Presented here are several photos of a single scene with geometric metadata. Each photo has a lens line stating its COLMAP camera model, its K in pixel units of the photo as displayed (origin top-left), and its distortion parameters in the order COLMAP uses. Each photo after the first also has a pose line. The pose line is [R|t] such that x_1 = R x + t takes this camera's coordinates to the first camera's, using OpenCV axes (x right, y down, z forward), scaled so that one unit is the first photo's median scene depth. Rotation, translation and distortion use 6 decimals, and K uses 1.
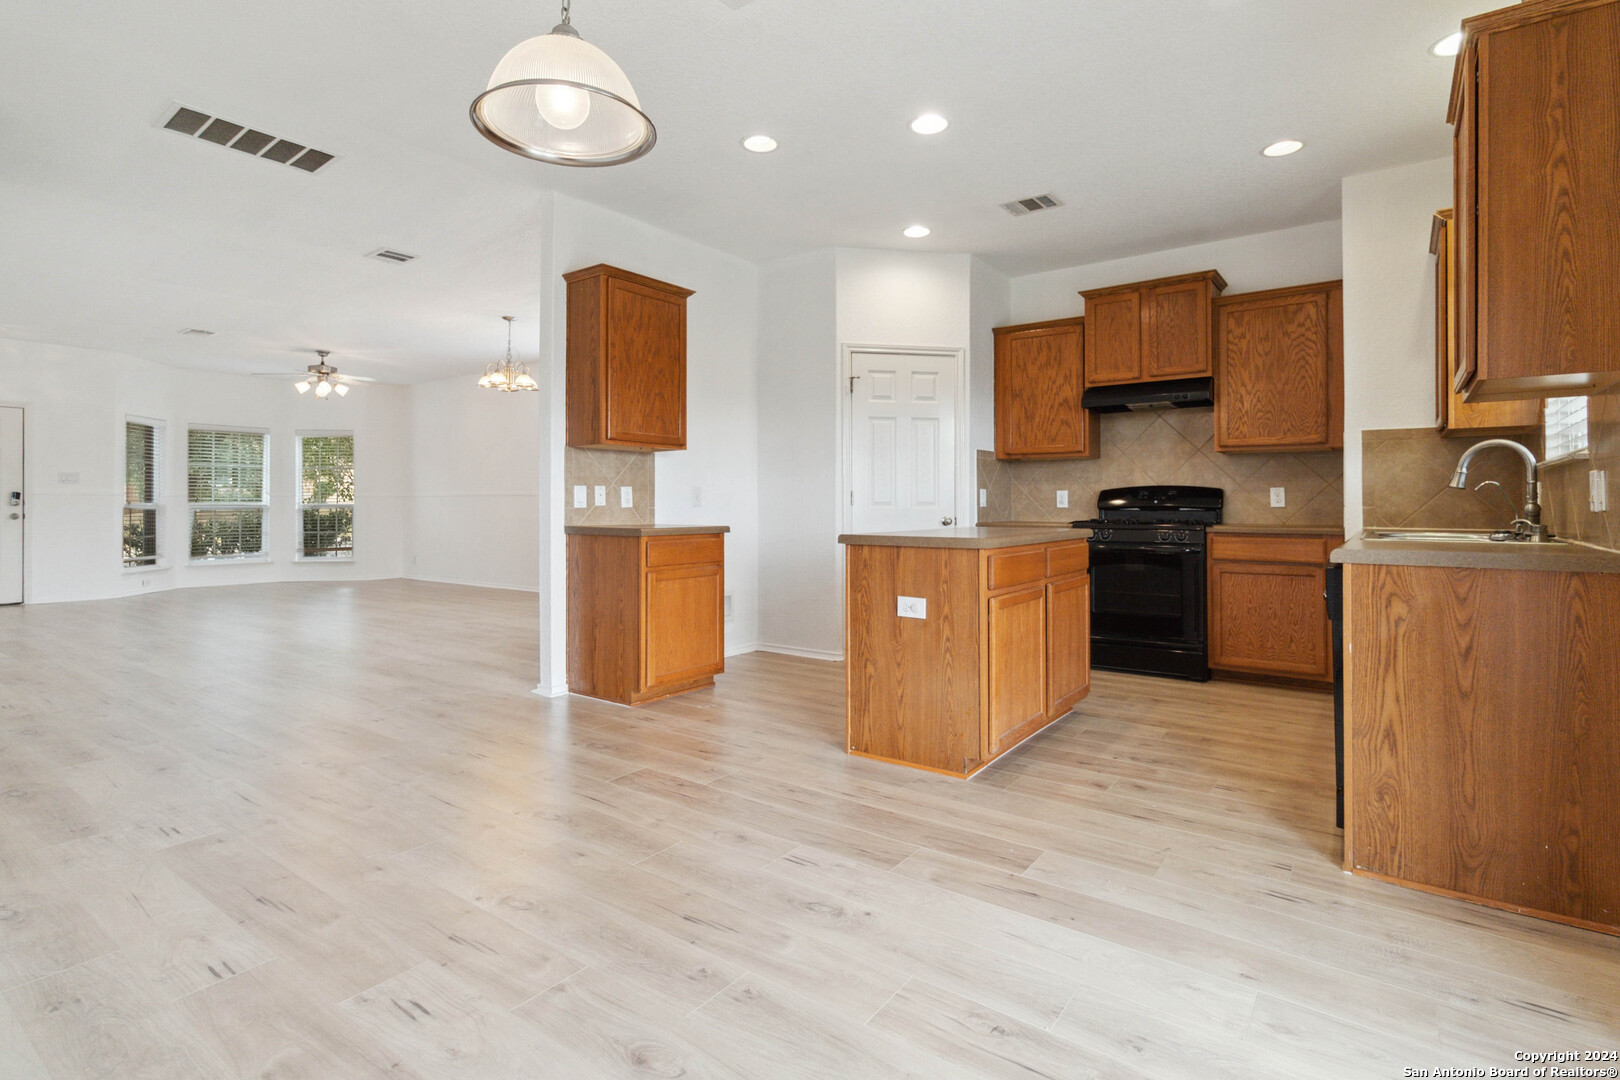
lens RADIAL K [[776.2, 0, 815.3], [0, 776.2, 502.3], [0, 0, 1]] dist [0.000217, 0.000905]
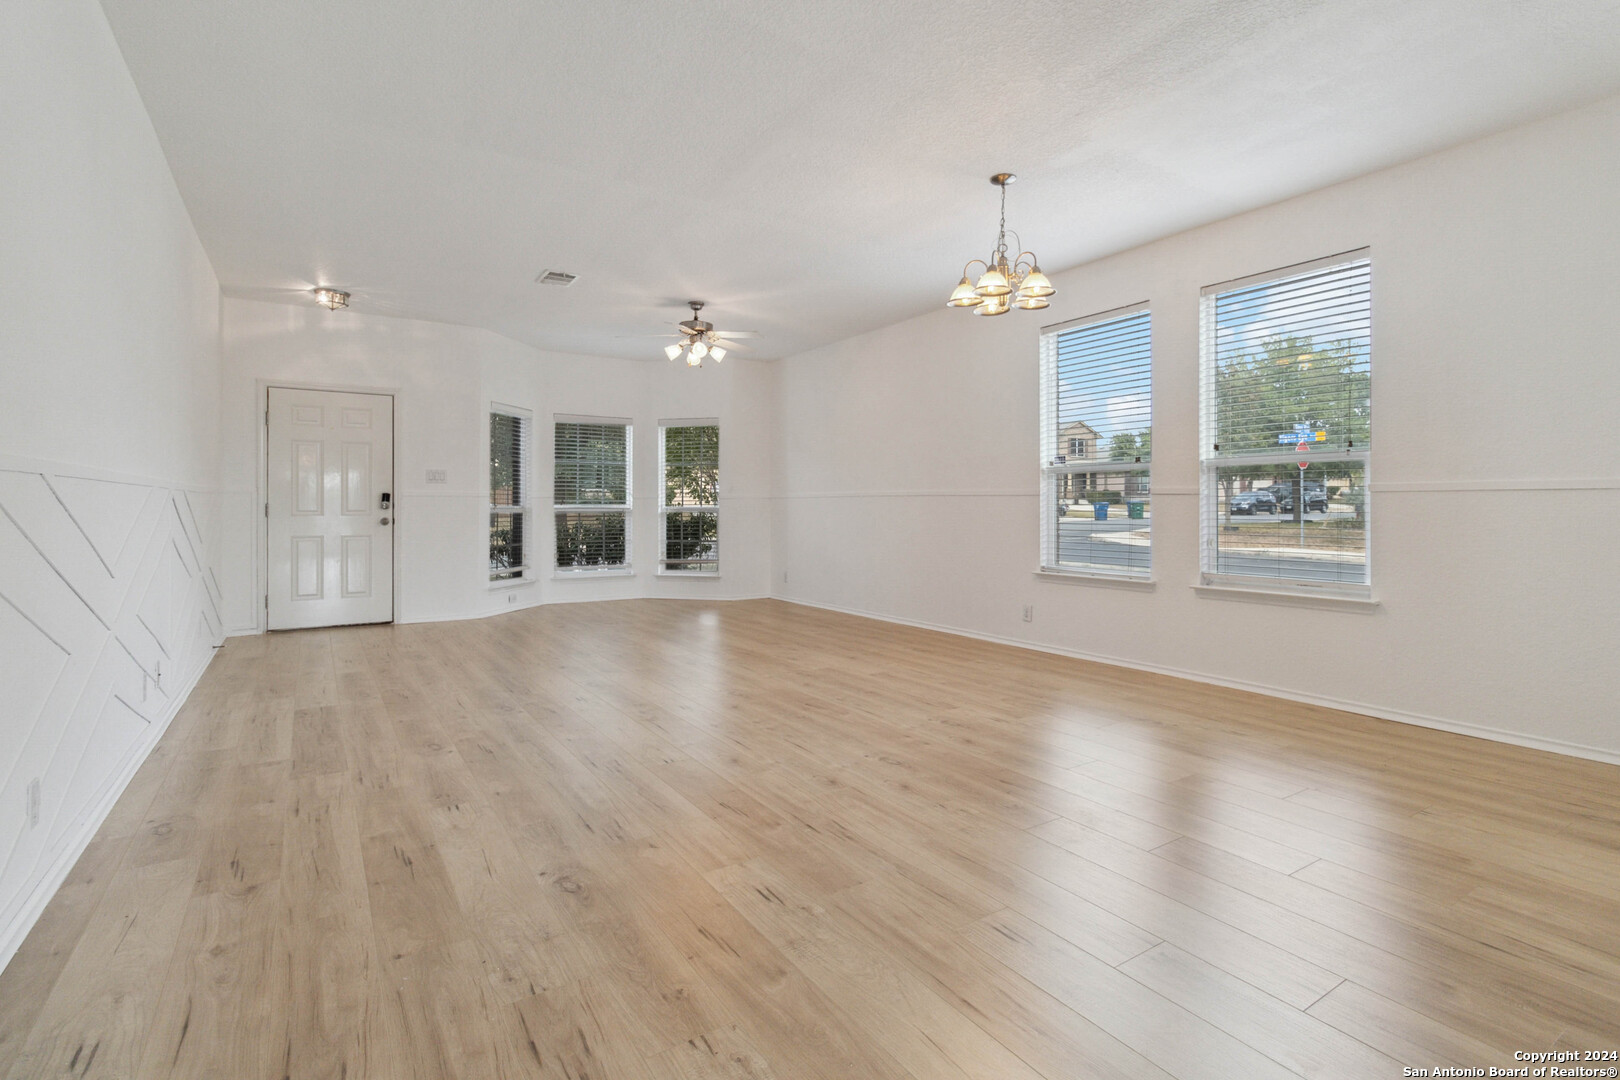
lens RADIAL K [[776.2, 0, 815.3], [0, 776.2, 502.3], [0, 0, 1]] dist [0.000217, 0.000905]
pose [[0.930978, 0.001163, -0.365073, -0.224361], [-0.001719, 0.999998, -0.001198, -0.002377], [0.365071, 0.001743, 0.930978, 0.305958]]
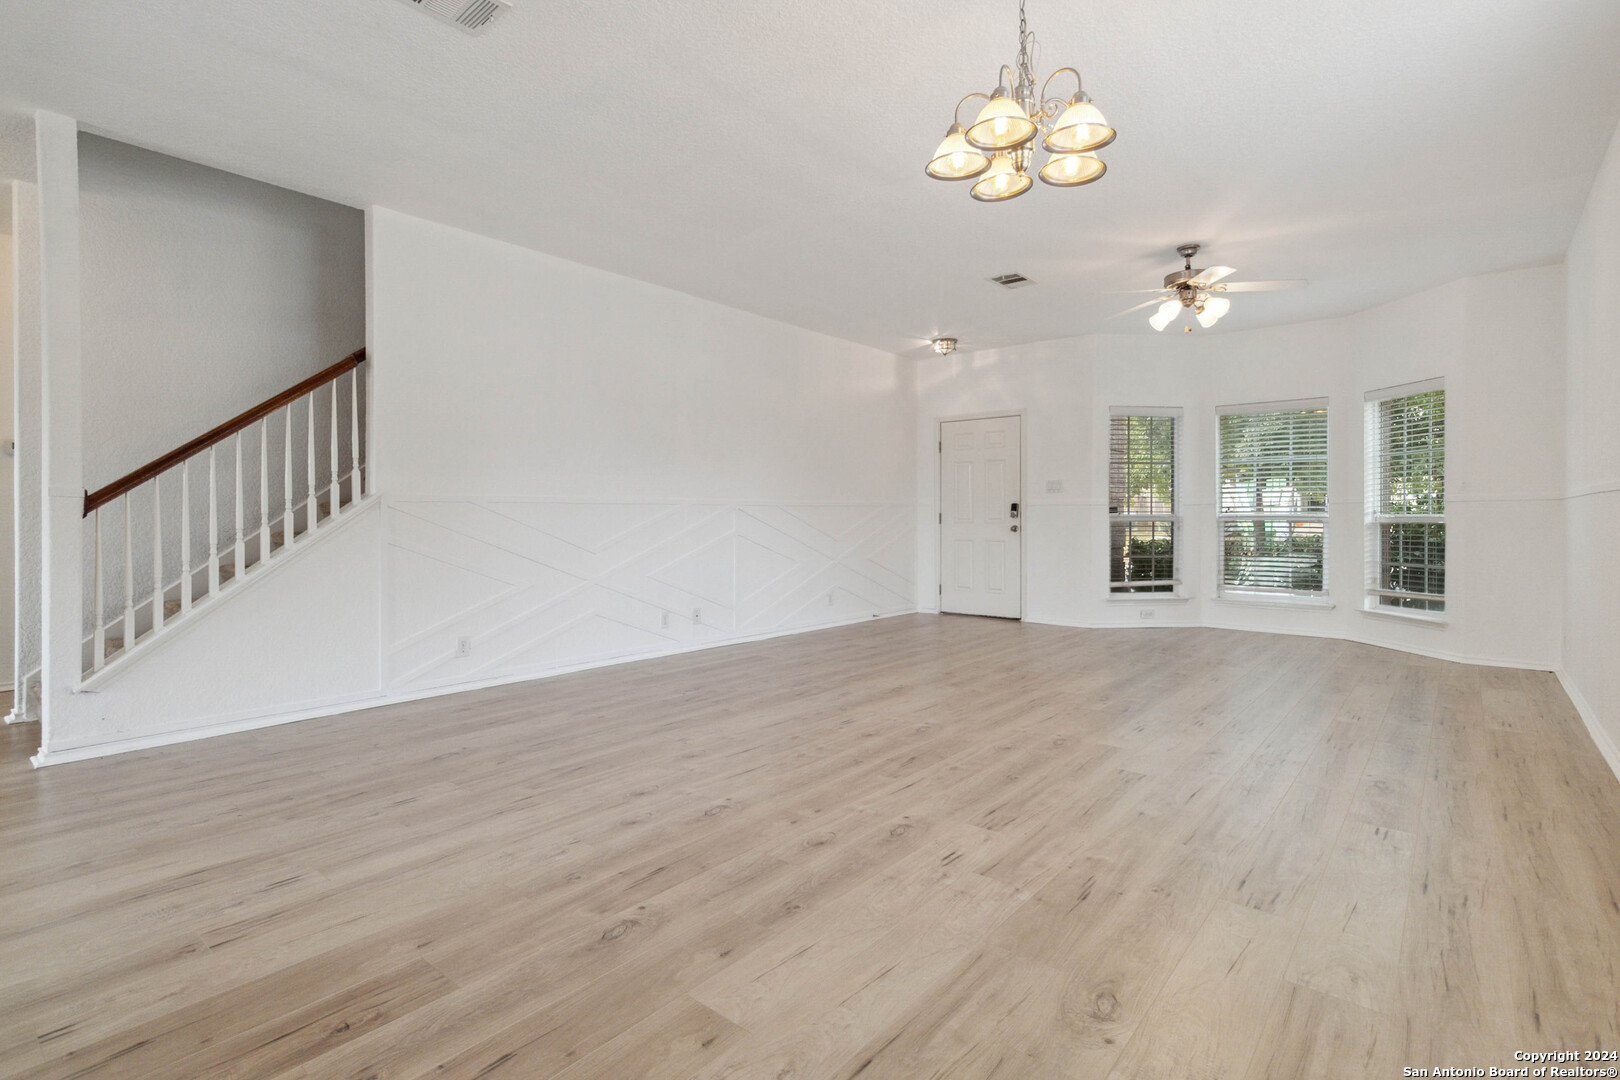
lens RADIAL K [[776.2, 0, 815.3], [0, 776.2, 502.3], [0, 0, 1]] dist [0.000217, 0.000905]
pose [[-0.083817, -0.017452, -0.996328, -0.039762], [0.007279, 0.999809, -0.018125, 0.001030], [0.996455, -0.008772, -0.083674, 0.677907]]
